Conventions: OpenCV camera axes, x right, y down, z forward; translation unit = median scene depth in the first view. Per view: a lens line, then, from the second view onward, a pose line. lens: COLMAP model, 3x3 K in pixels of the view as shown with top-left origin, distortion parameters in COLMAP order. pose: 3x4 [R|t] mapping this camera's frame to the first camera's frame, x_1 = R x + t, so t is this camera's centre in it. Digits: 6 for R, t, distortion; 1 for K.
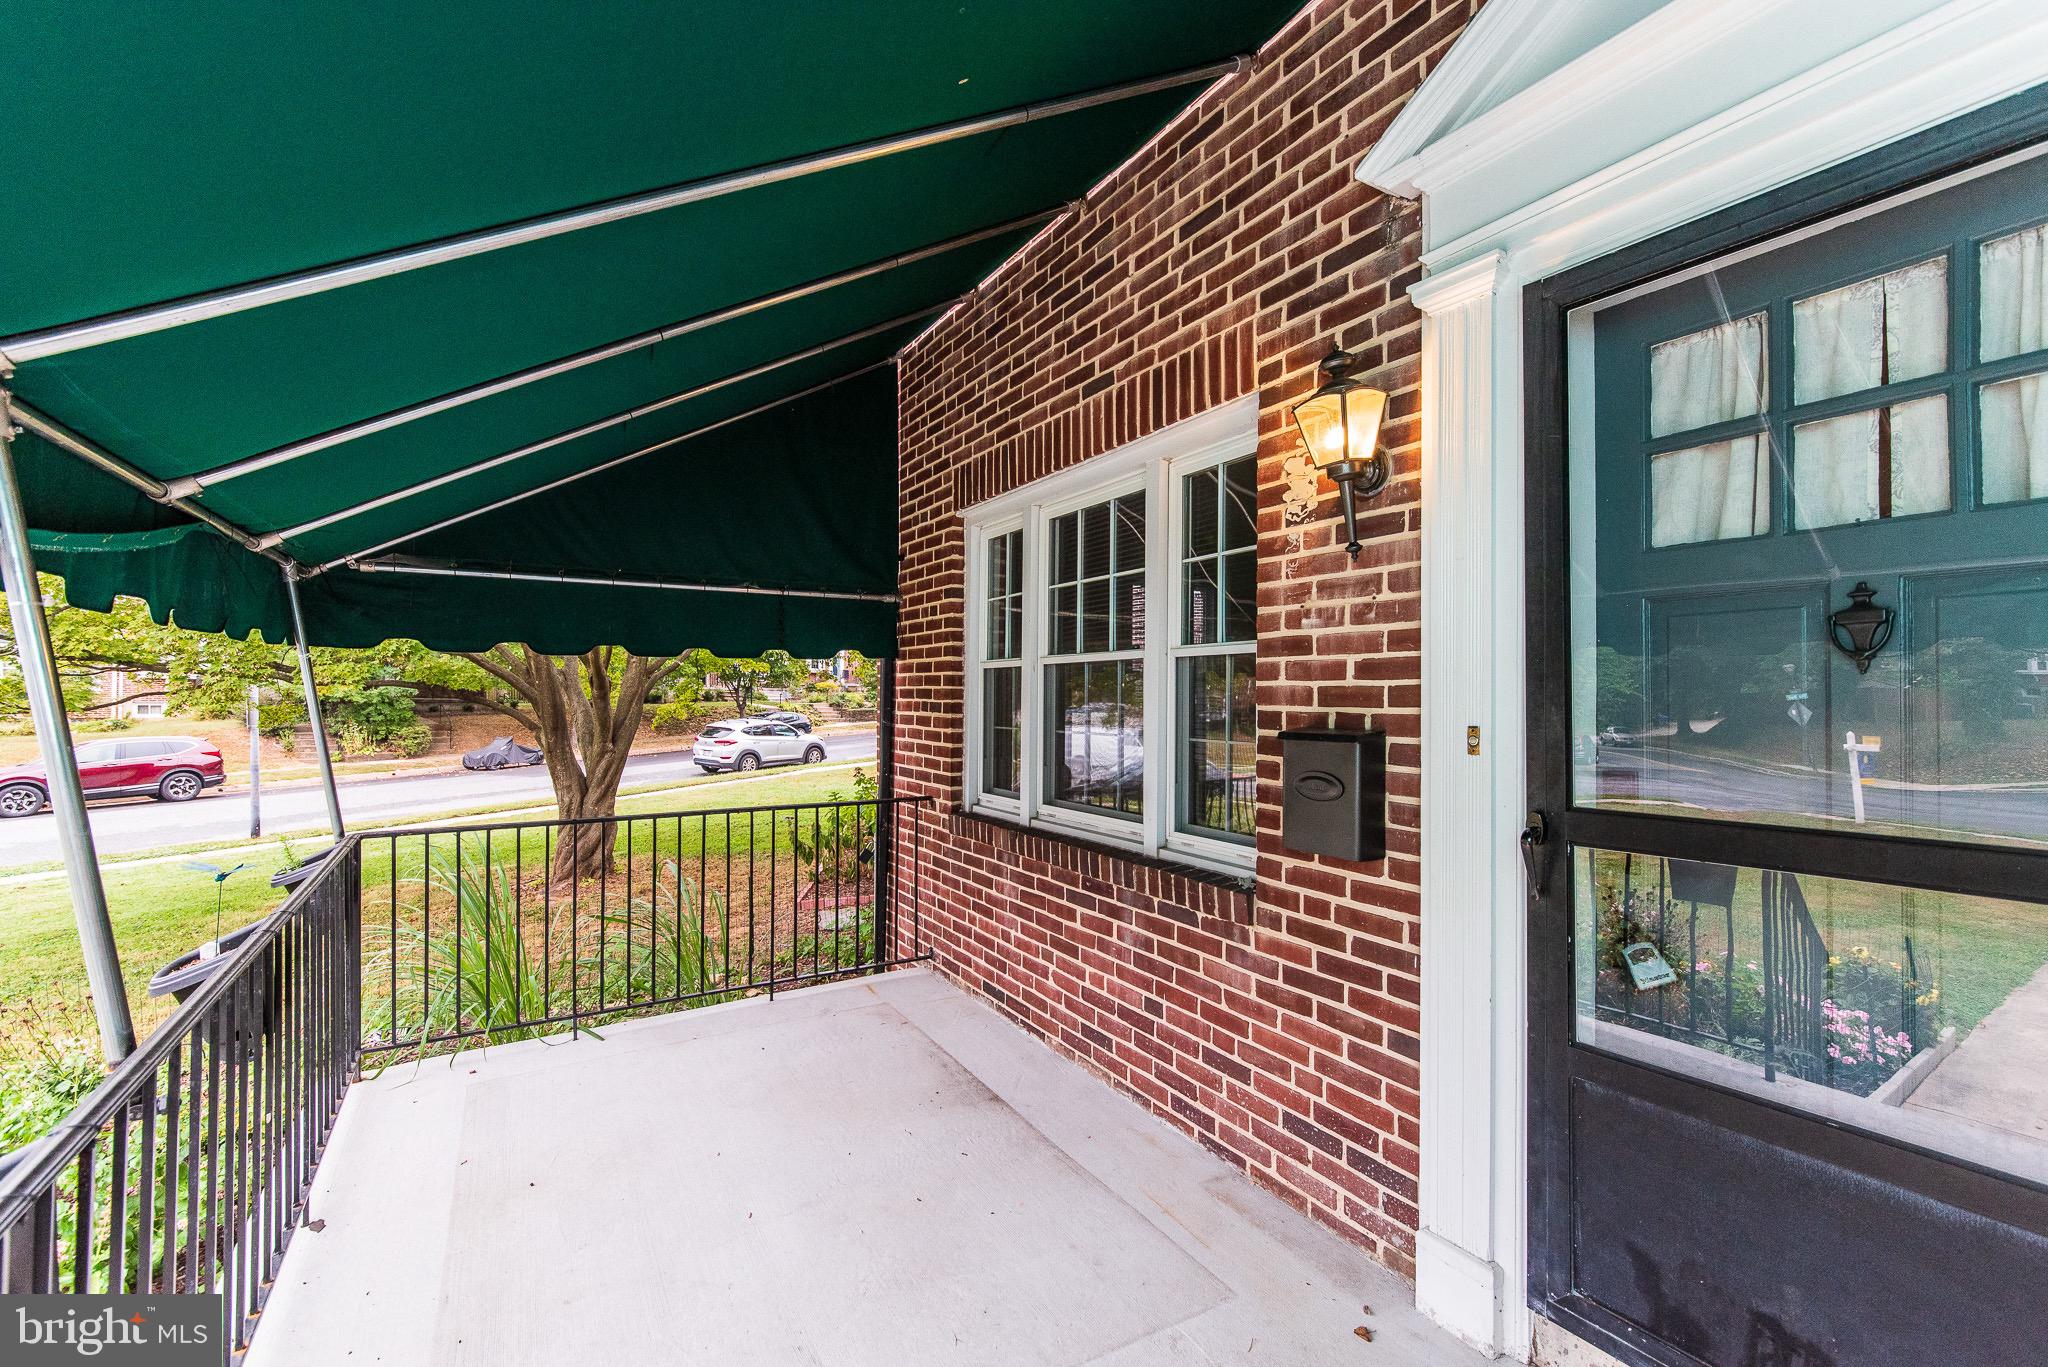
lens RADIAL K [[849.7, 0, 1033.7], [0, 849.7, 688.3], [0, 0, 1]] dist [-0.003988, -0.000219]
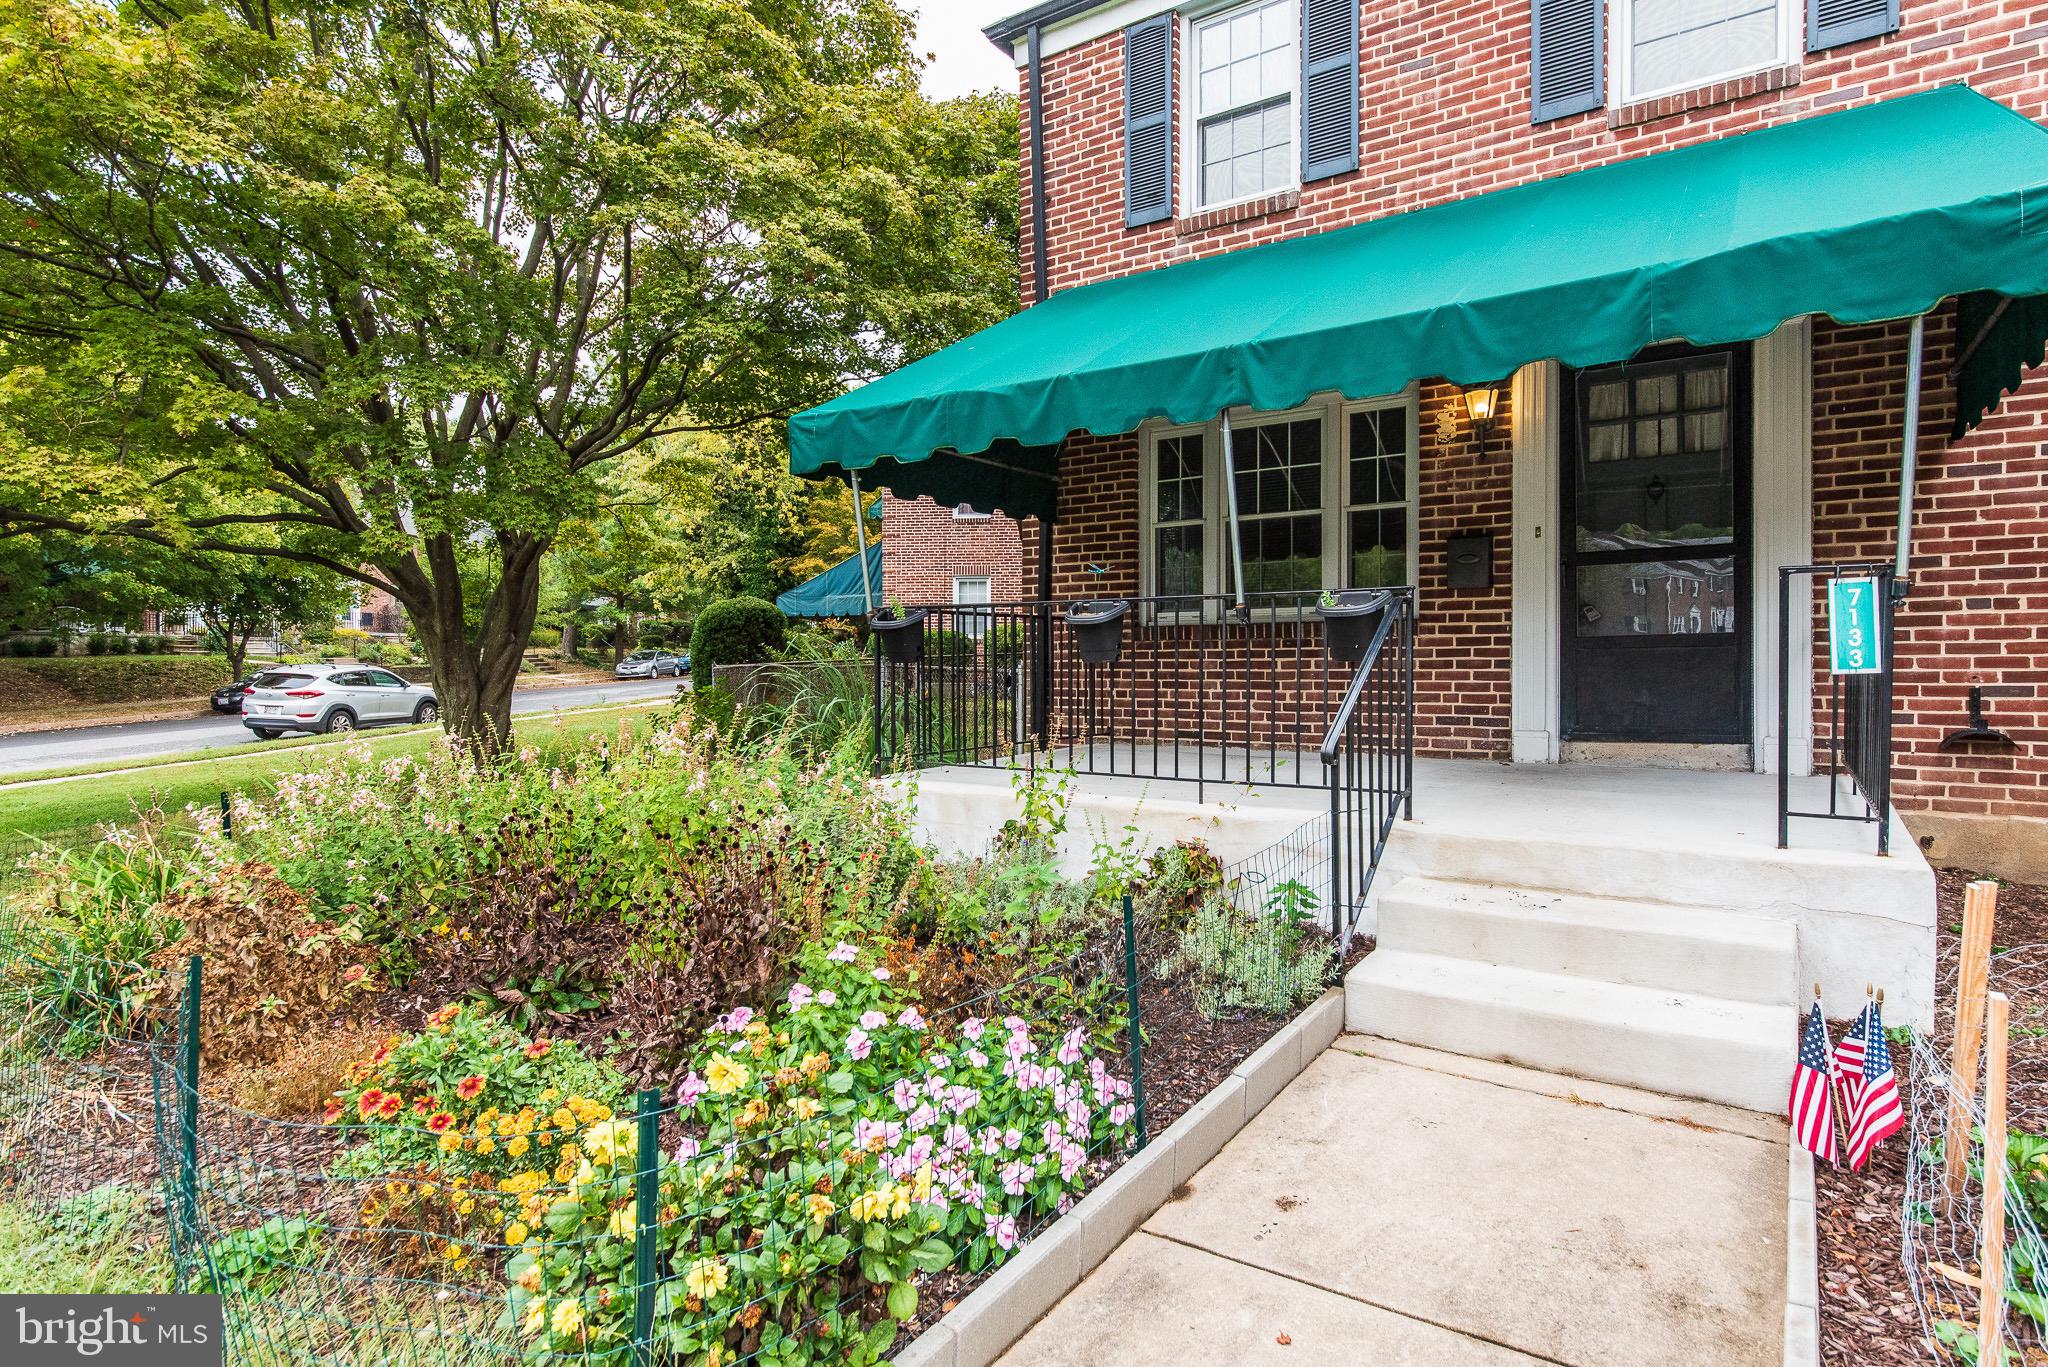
lens RADIAL K [[1071.5, 0, 1075.4], [0, 1071.5, 673.5], [0, 0, 1]] dist [0.004918, 0.000654]
pose [[0.909215, -0.013327, 0.416113, -1.752028], [0.004223, 0.999731, 0.022792, 0.338205], [-0.416305, -0.018966, 0.909027, -1.144460]]
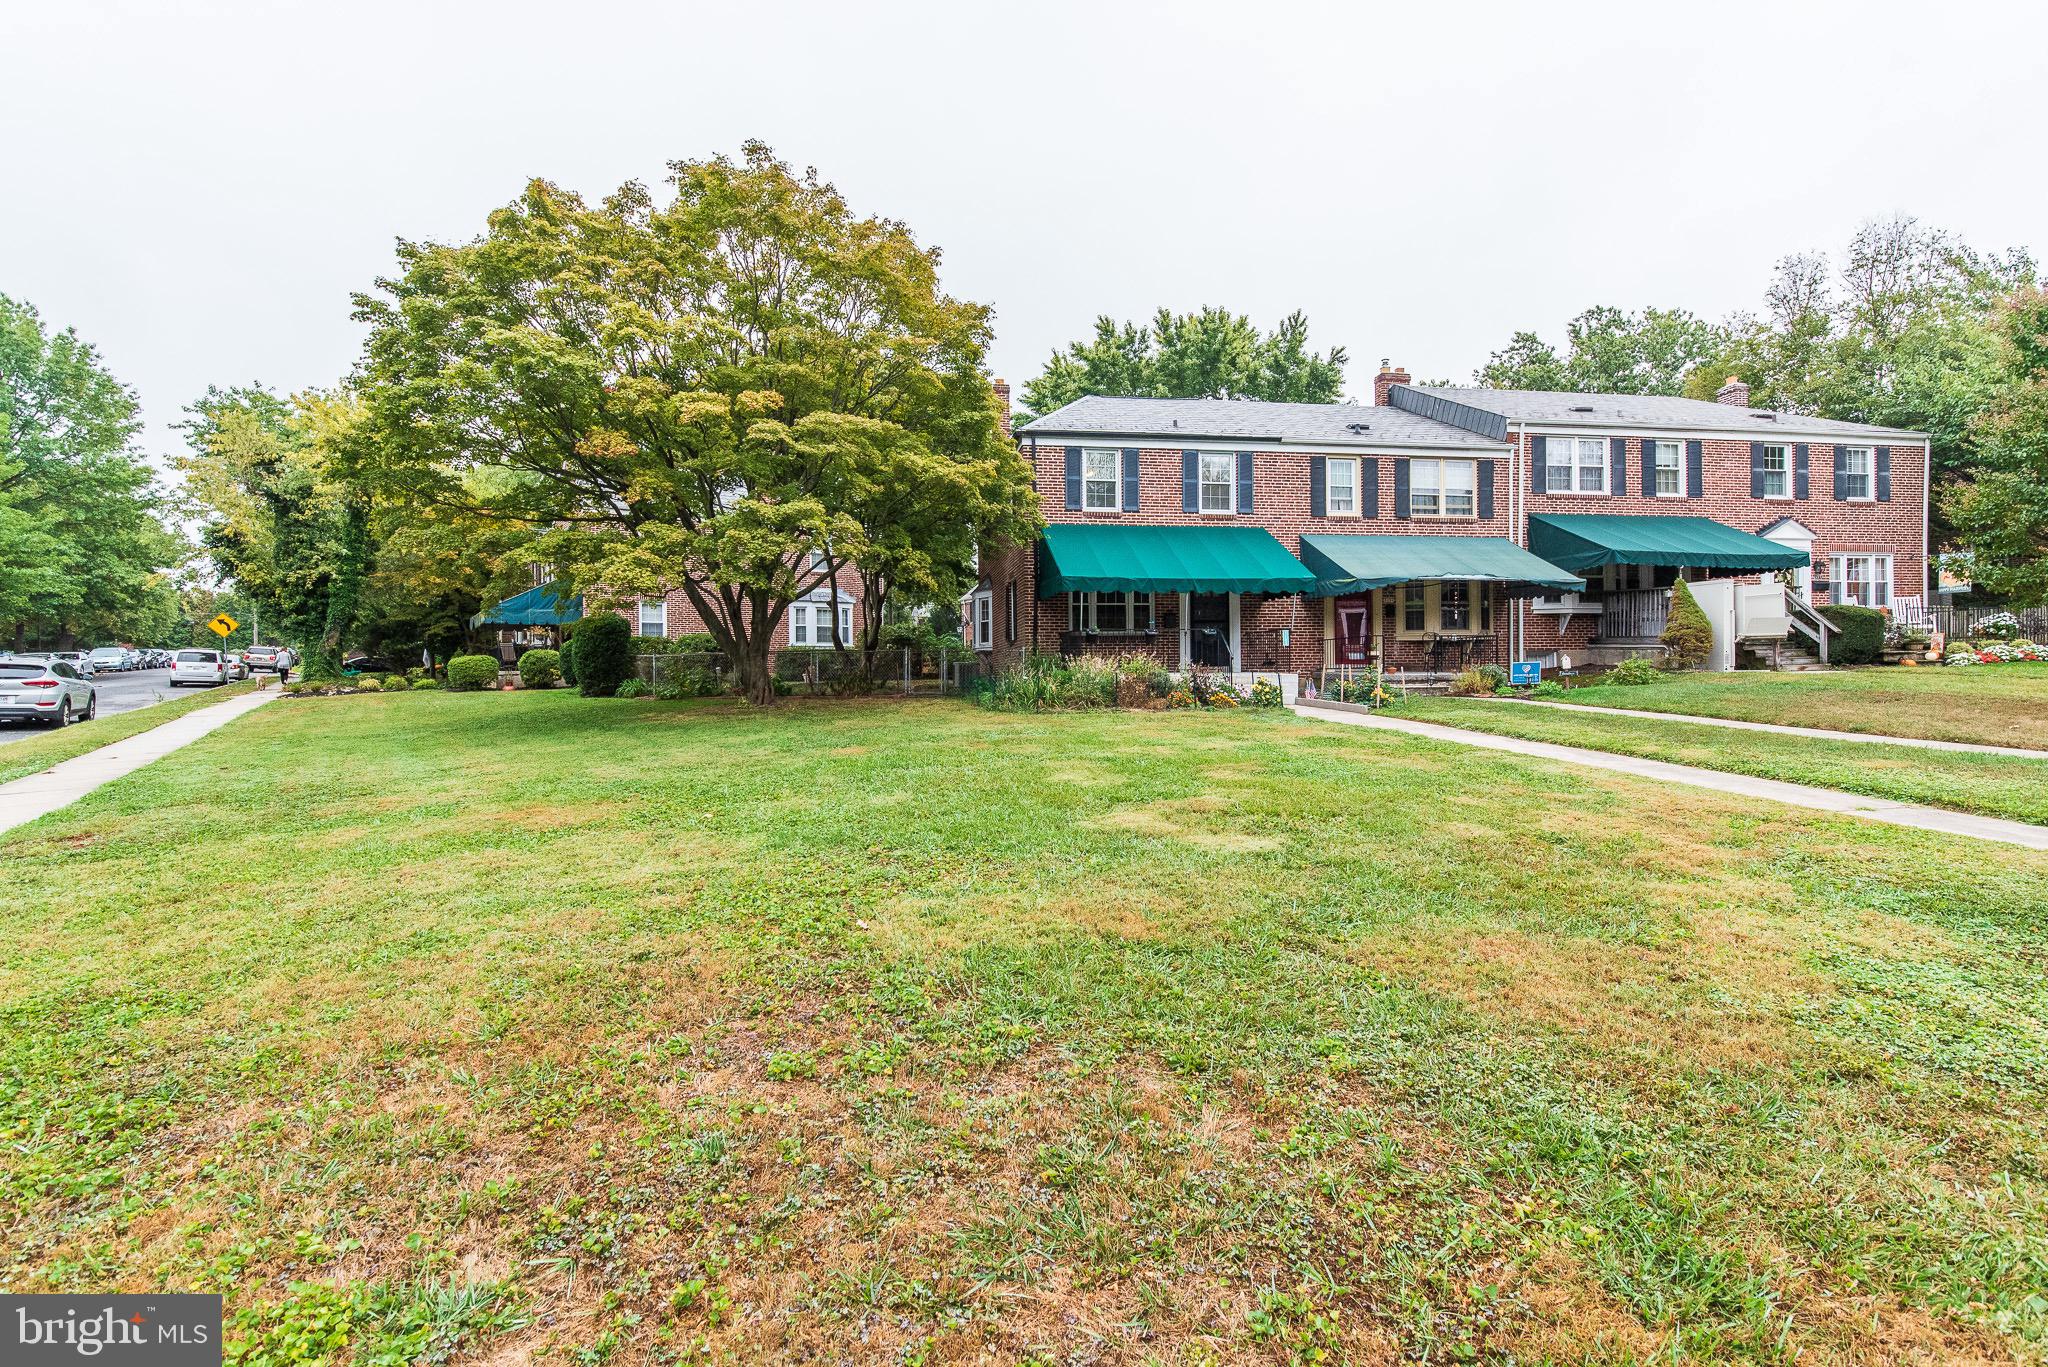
lens RADIAL K [[941.4, 0, 1013.0], [0, 941.4, 673.0], [0, 0, 1]] dist [-0.002960, -0.000184]
pose [[0.429266, -0.008109, 0.903142, -8.784134], [-0.000384, 0.999958, 0.009161, 0.547454], [-0.903178, -0.004280, 0.429244, -1.645505]]
